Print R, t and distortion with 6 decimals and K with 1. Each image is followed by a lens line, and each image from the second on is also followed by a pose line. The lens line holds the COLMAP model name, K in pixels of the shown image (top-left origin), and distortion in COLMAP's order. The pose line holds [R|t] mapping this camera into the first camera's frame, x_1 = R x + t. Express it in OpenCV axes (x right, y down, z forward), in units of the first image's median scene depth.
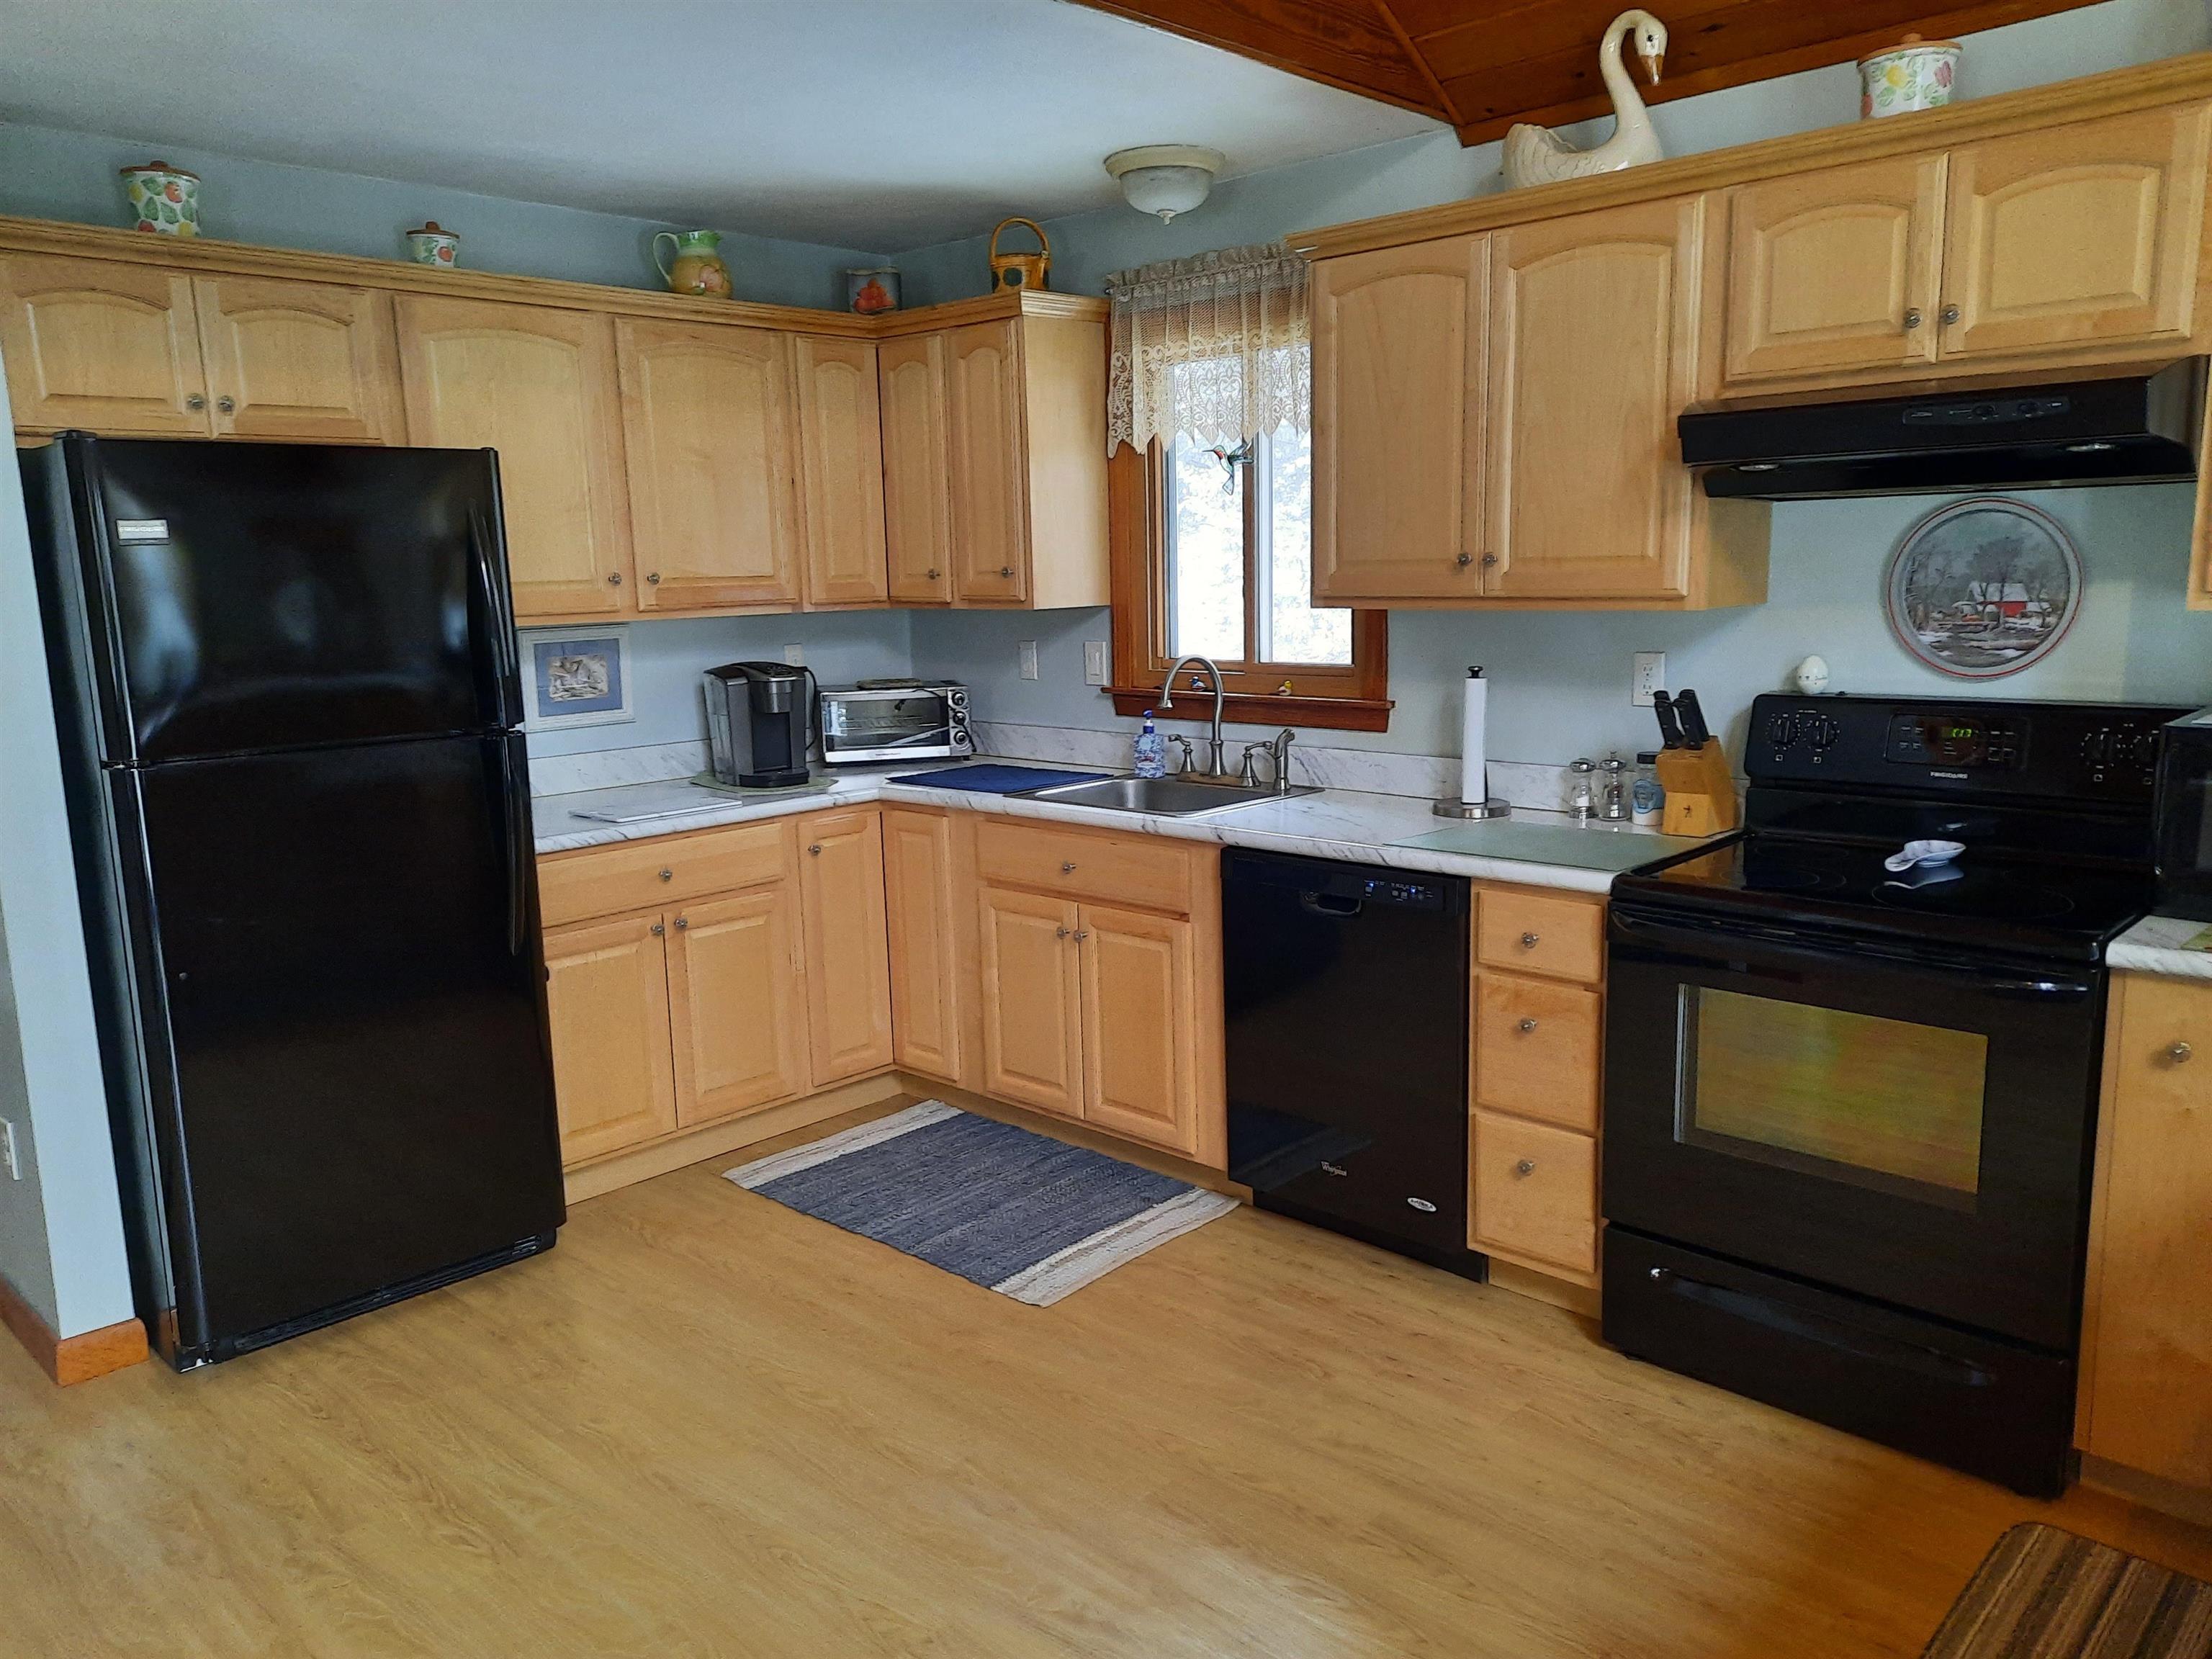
lens RADIAL K [[1620.5, 0, 1176.8], [0, 1620.5, 840.9], [0, 0, 1]] dist [0.063499, -0.052587]
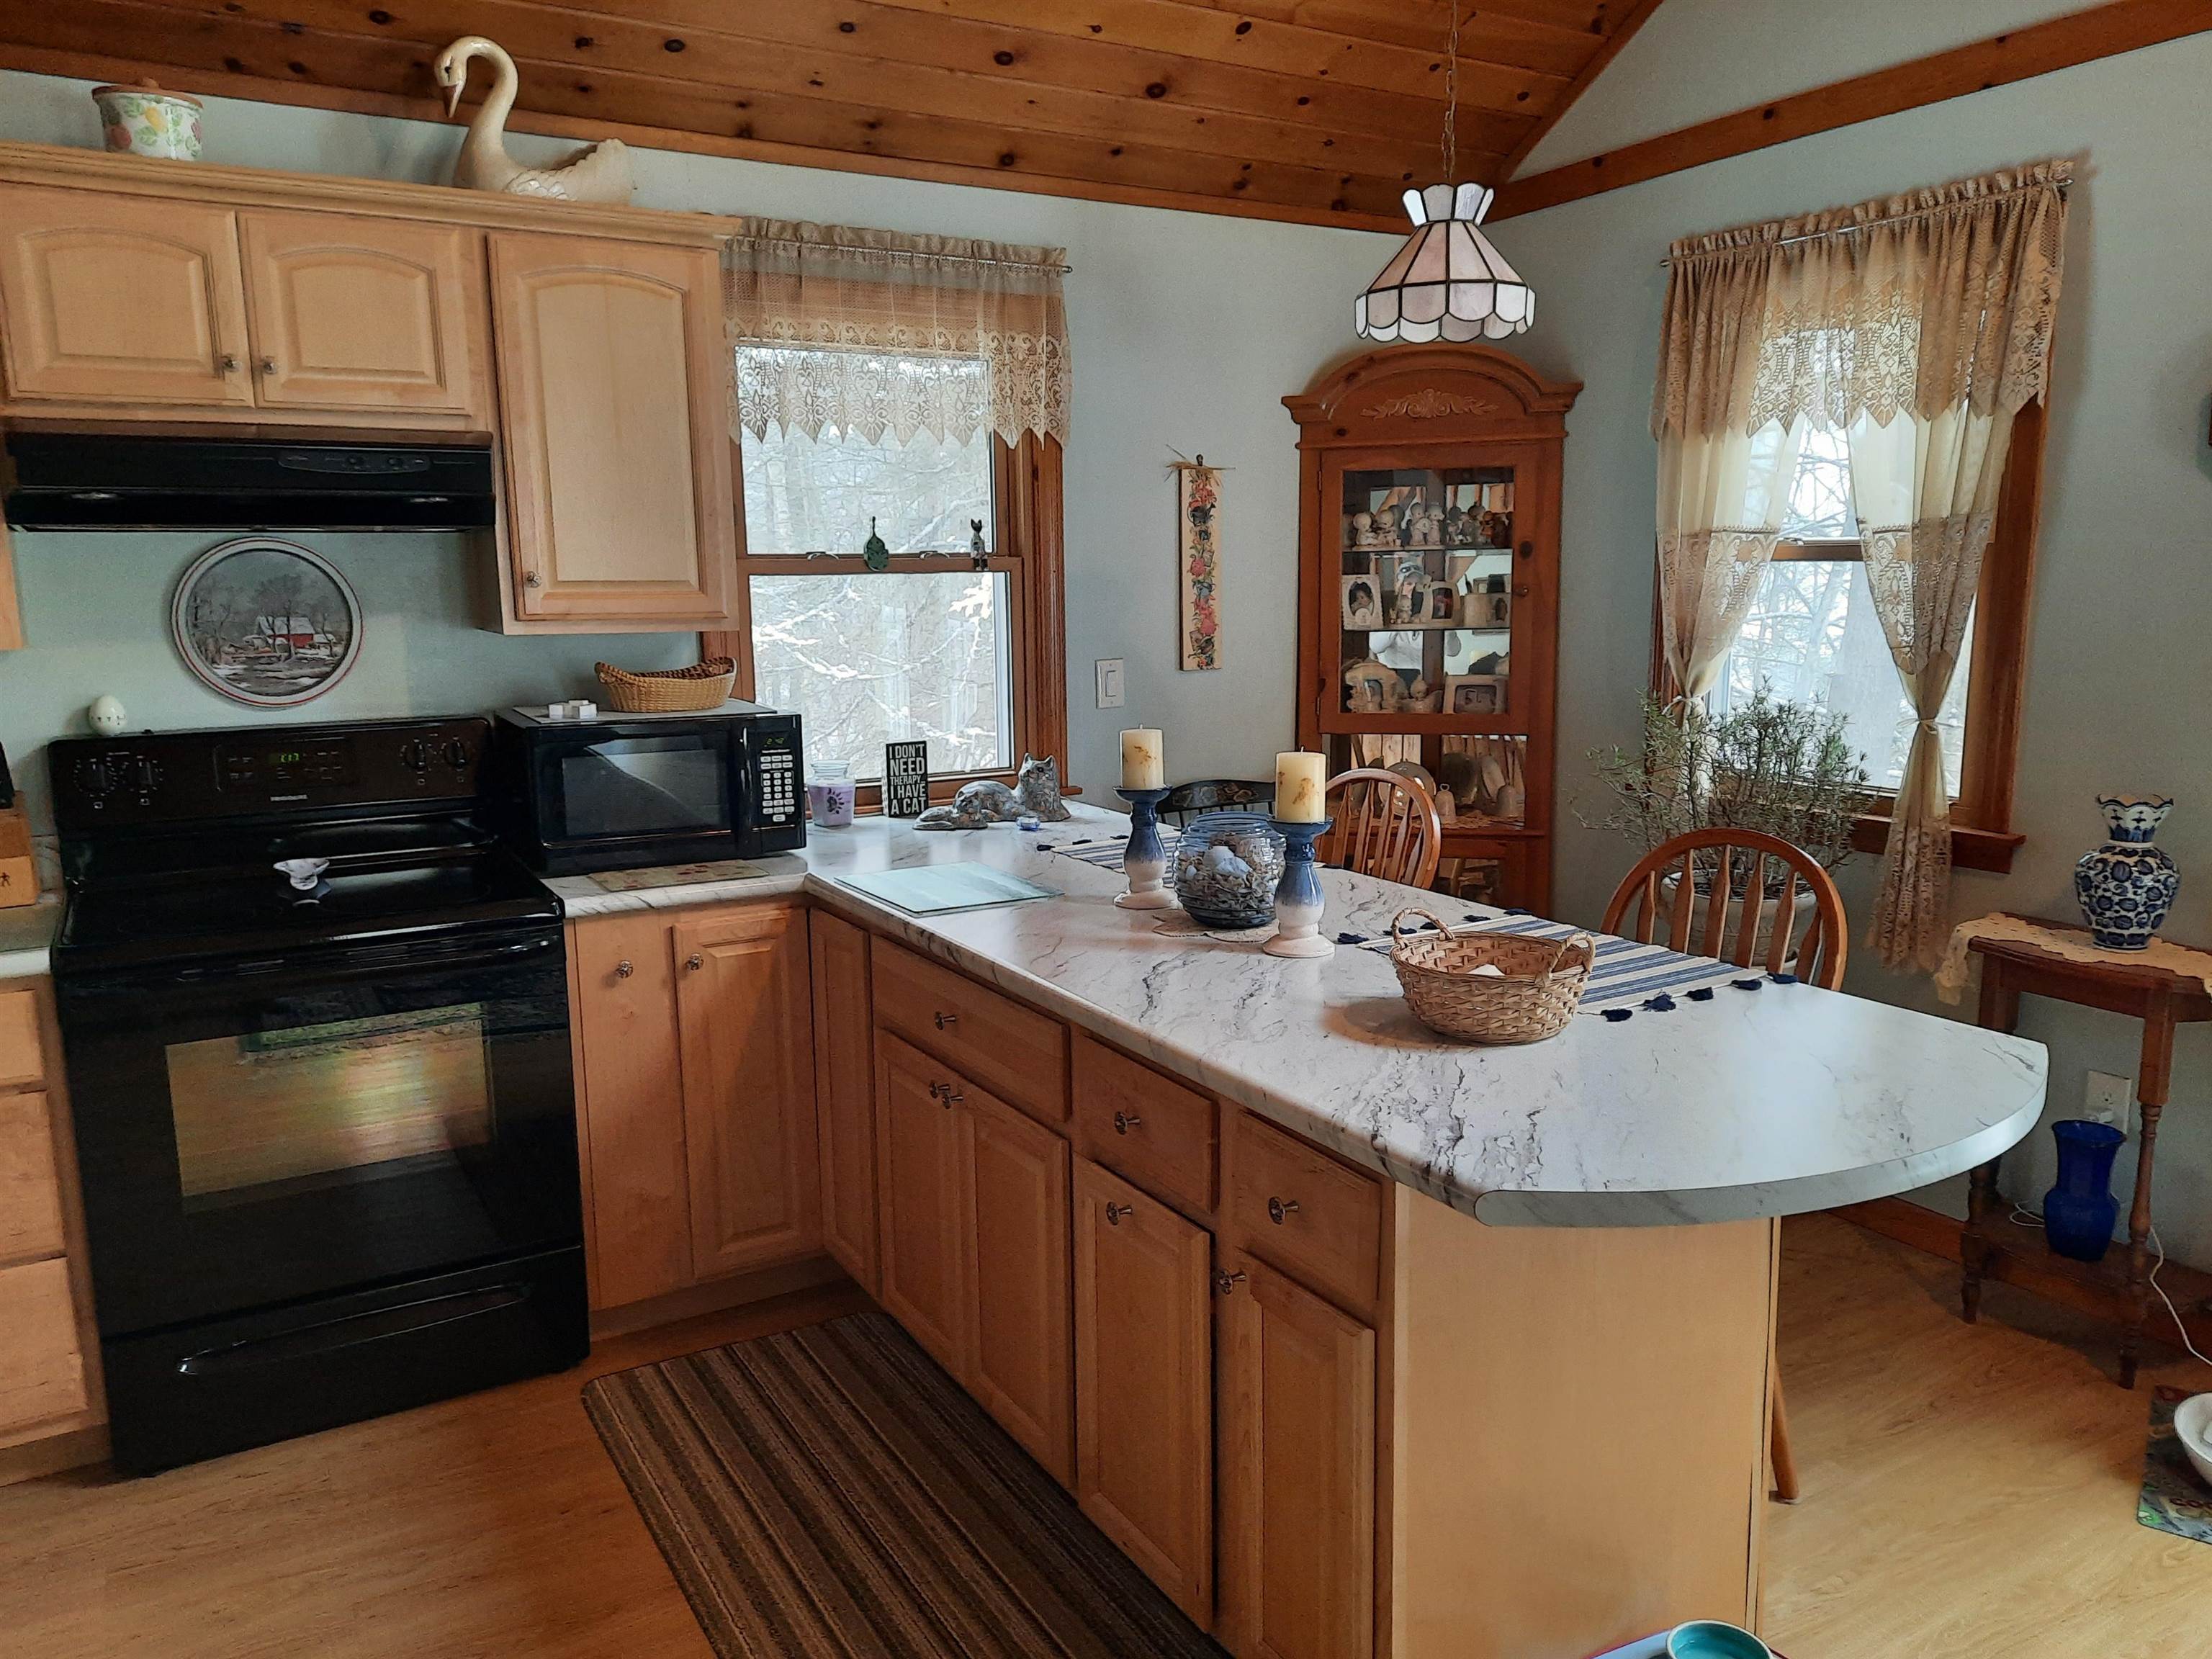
lens RADIAL K [[1620.5, 0, 1107.1], [0, 1620.5, 836.3], [0, 0, 1]] dist [0.063499, -0.052587]
pose [[0.291391, -0.140192, 0.946275, -0.385144], [0.171396, 0.980847, 0.092535, -0.023276], [-0.941124, 0.135224, 0.309839, 0.179091]]
